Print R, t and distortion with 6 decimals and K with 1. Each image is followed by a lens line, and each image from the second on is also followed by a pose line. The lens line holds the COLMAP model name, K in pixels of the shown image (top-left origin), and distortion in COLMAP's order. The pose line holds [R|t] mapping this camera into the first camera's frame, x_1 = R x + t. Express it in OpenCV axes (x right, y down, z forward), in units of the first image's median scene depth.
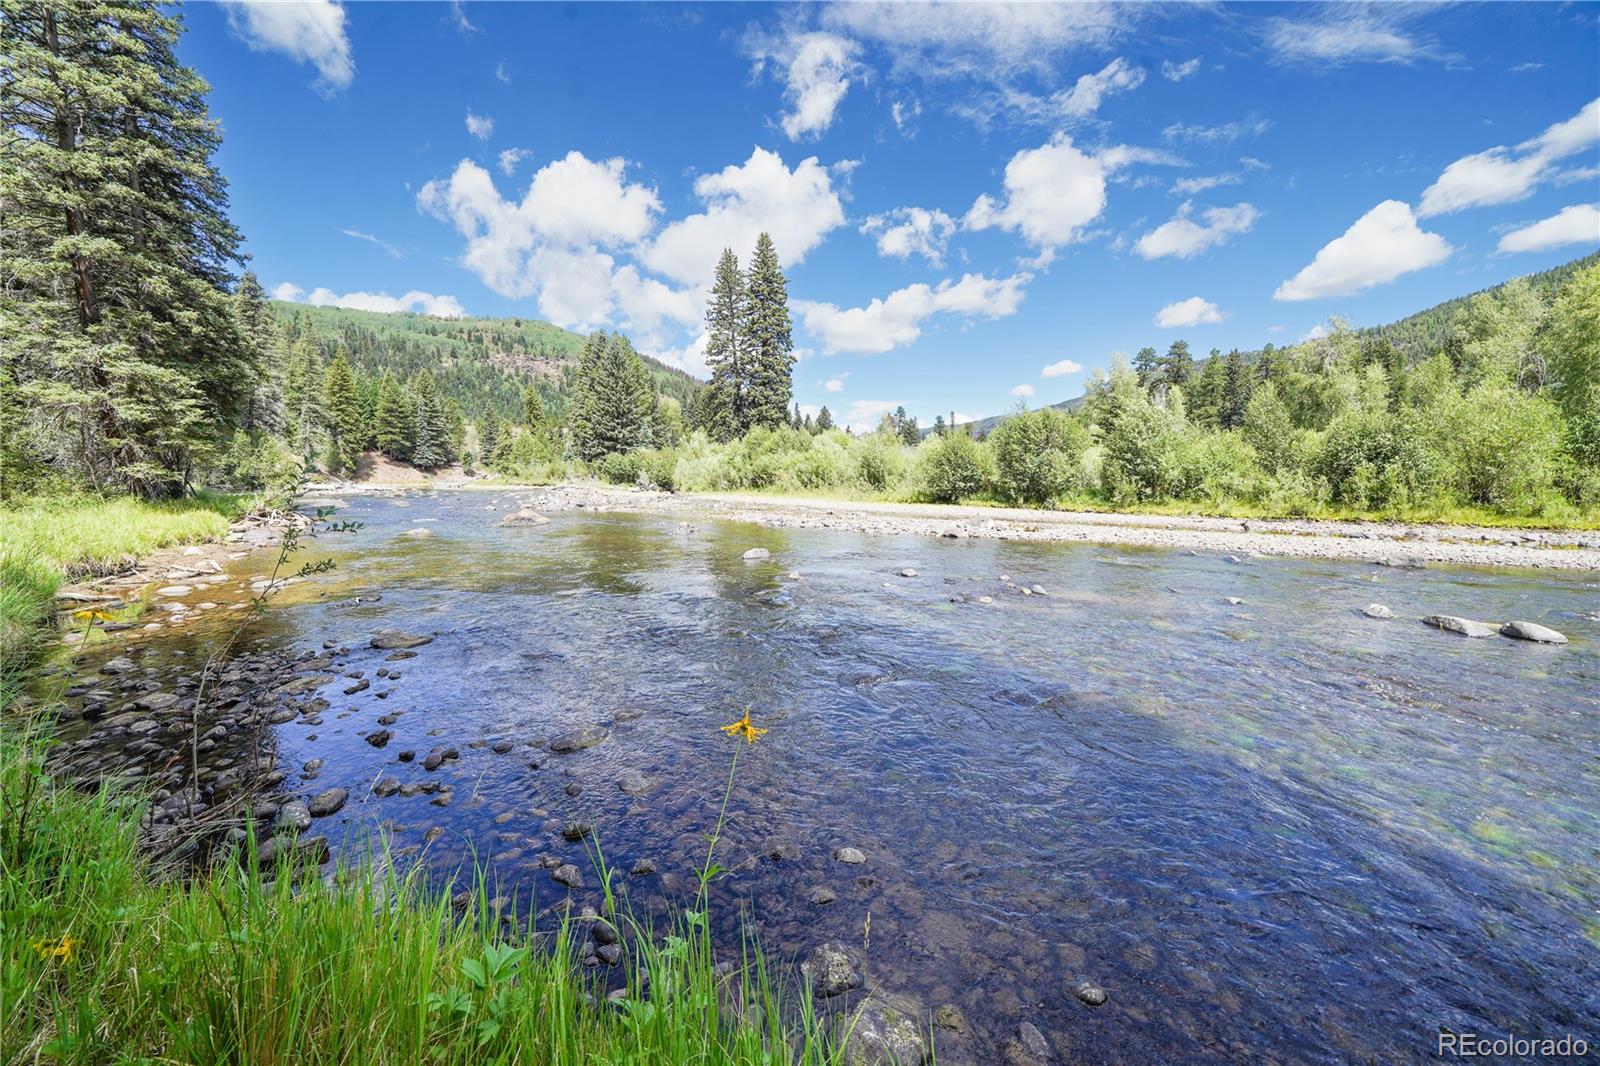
lens RADIAL K [[526.0, 0, 762.9], [0, 526.0, 528.6], [0, 0, 1]] dist [-0.017772, -0.000065]
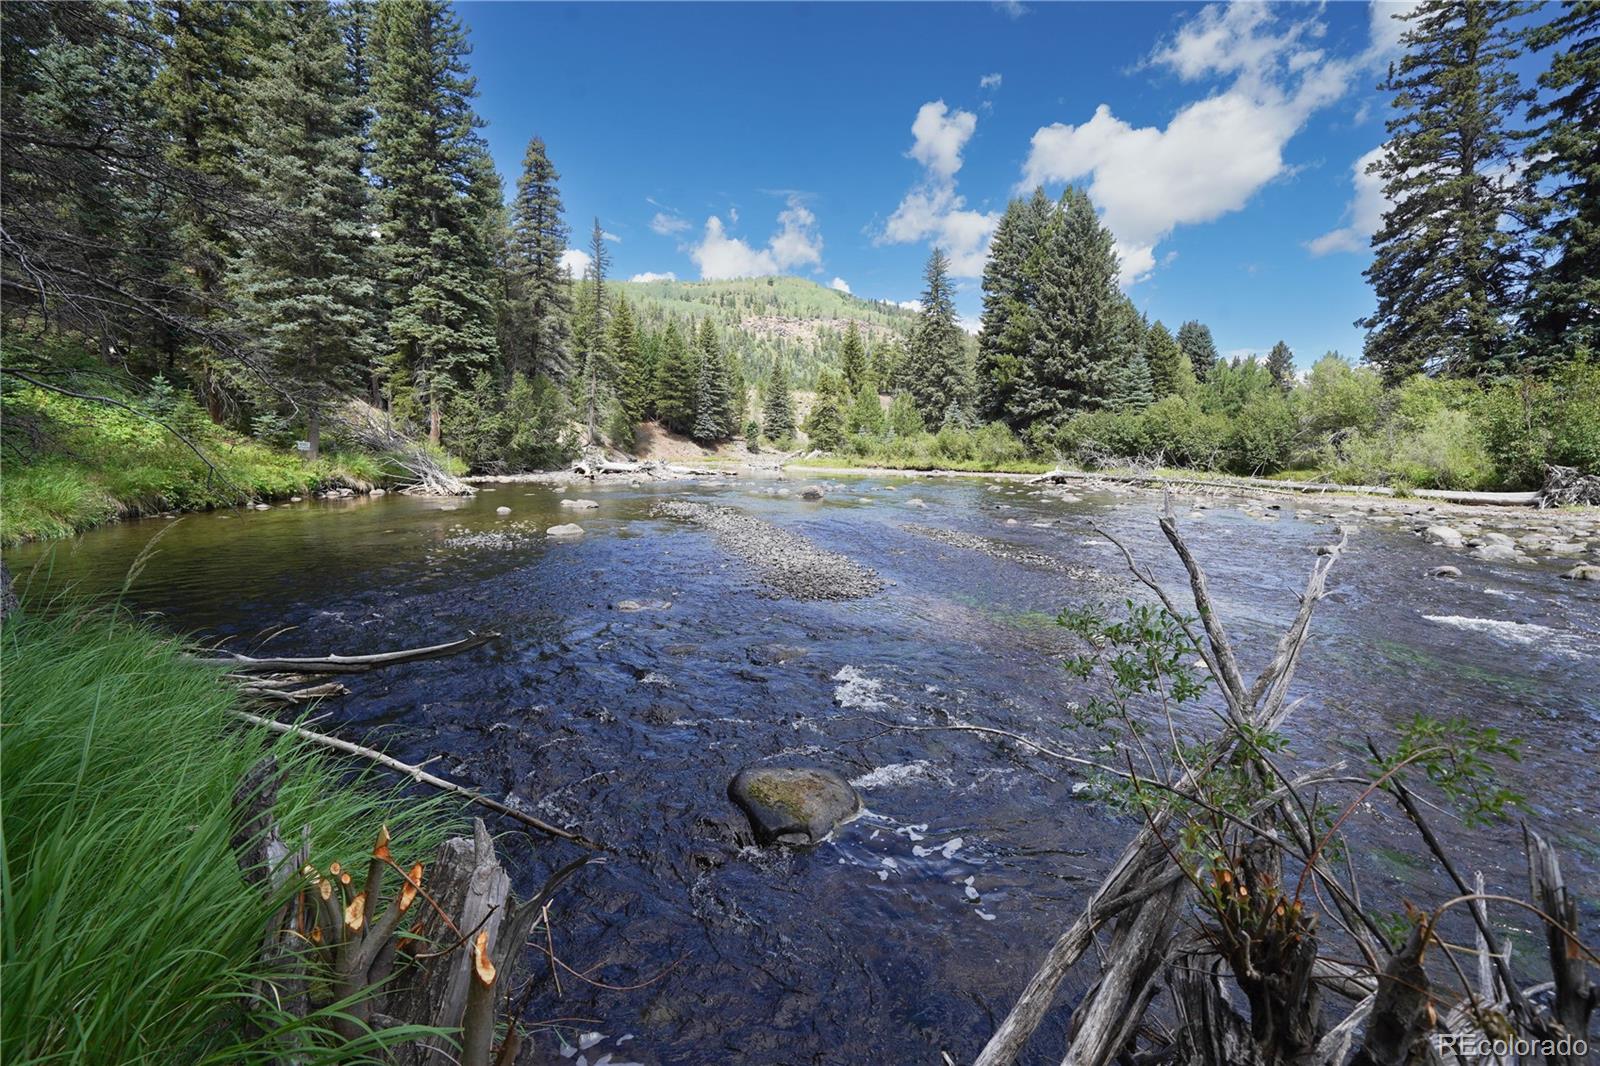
lens RADIAL K [[631.3, 0, 800.0], [0, 631.3, 533.0], [0, 0, 1]] dist [-0.000952, -0.000048]
pose [[0.931061, 0.052392, -0.361082, -0.163982], [-0.044415, 0.998552, 0.030361, -0.014695], [0.362150, -0.012231, 0.932040, 0.162907]]
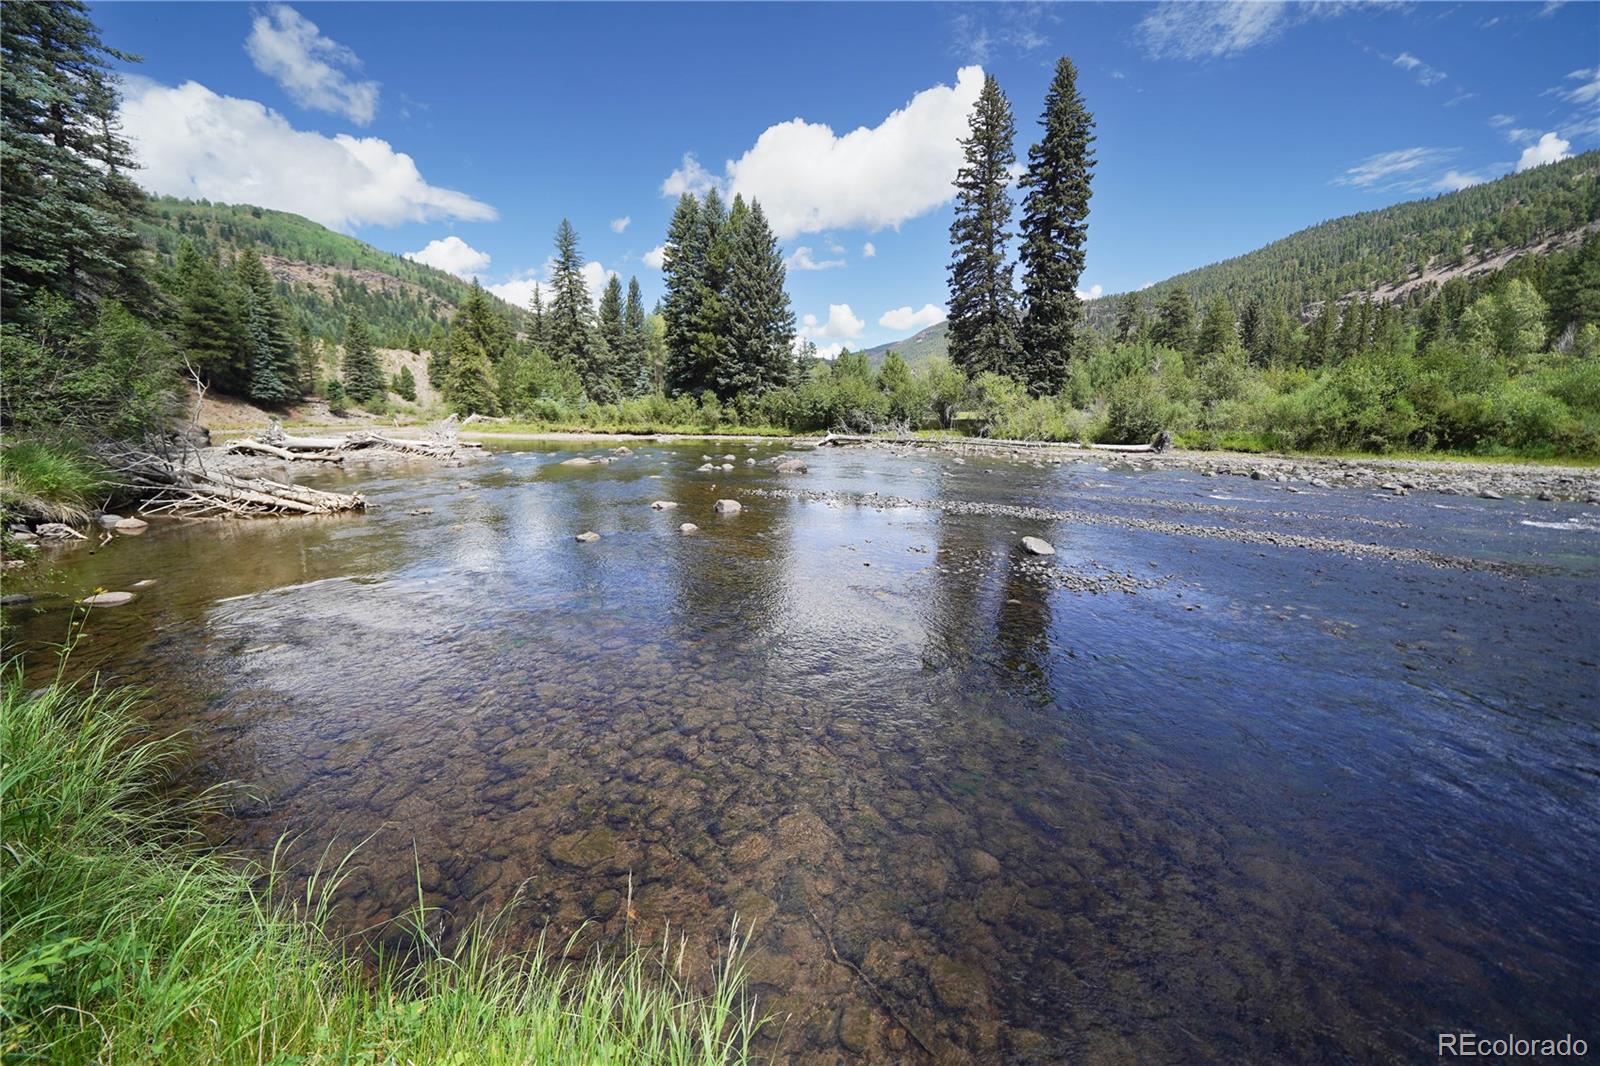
lens RADIAL K [[526.0, 0, 762.9], [0, 526.0, 528.6], [0, 0, 1]] dist [-0.017772, -0.000065]
pose [[0.950771, -0.063584, 0.303301, -0.271305], [0.028961, 0.992672, 0.117320, -0.021143], [-0.308538, -0.102760, 0.945645, 0.187892]]
